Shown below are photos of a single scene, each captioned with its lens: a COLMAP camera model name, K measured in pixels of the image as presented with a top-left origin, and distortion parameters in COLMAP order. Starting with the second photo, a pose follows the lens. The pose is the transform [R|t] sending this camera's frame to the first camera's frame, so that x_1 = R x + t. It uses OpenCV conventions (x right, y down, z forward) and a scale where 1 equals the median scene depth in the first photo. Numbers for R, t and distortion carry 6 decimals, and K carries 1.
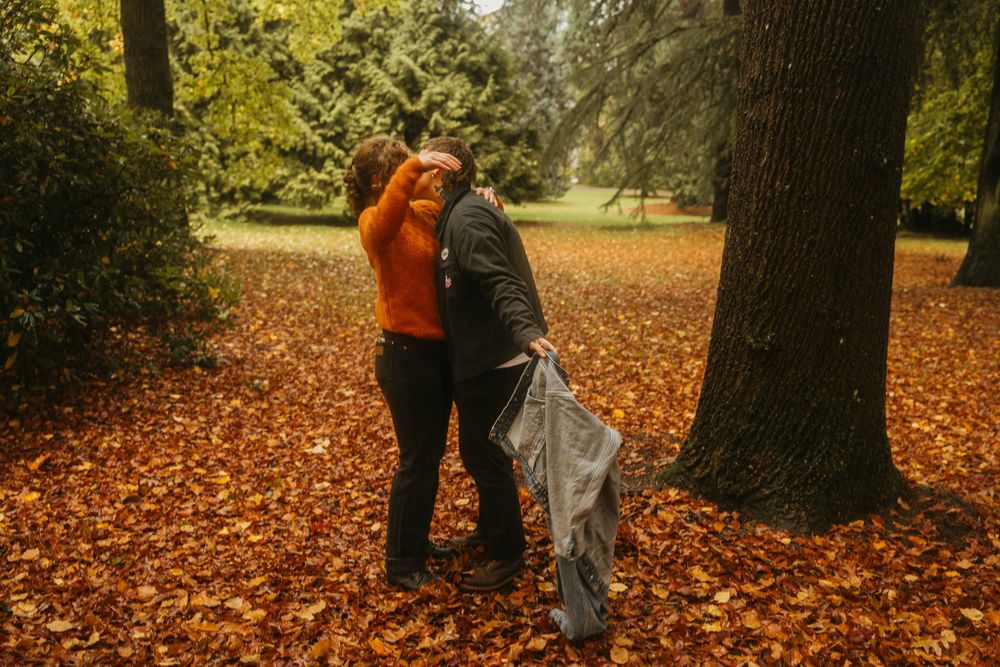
lens RADIAL K [[992.2, 0, 501.7], [0, 992.2, 332.0], [0, 0, 1]] dist [0.000577, 0.000000]
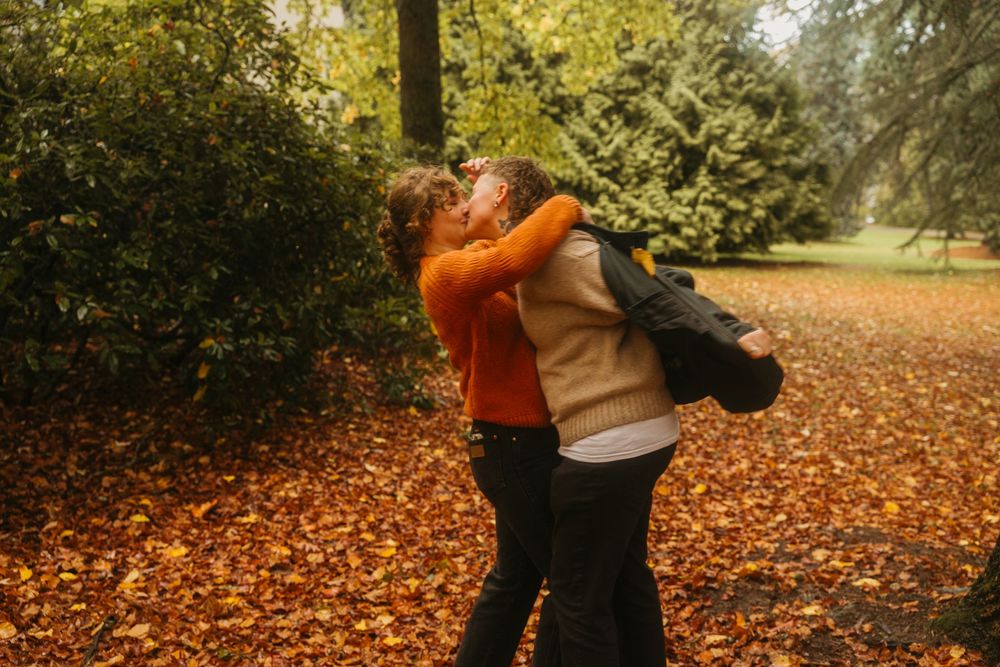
lens RADIAL K [[992.2, 0, 497.6], [0, 992.2, 337.0], [0, 0, 1]] dist [0.000577, 0.000000]
pose [[0.959432, 0.047542, -0.277903, 0.020513], [-0.056236, 0.998143, -0.023394, -0.011126], [0.276275, 0.038073, 0.960324, 0.102837]]
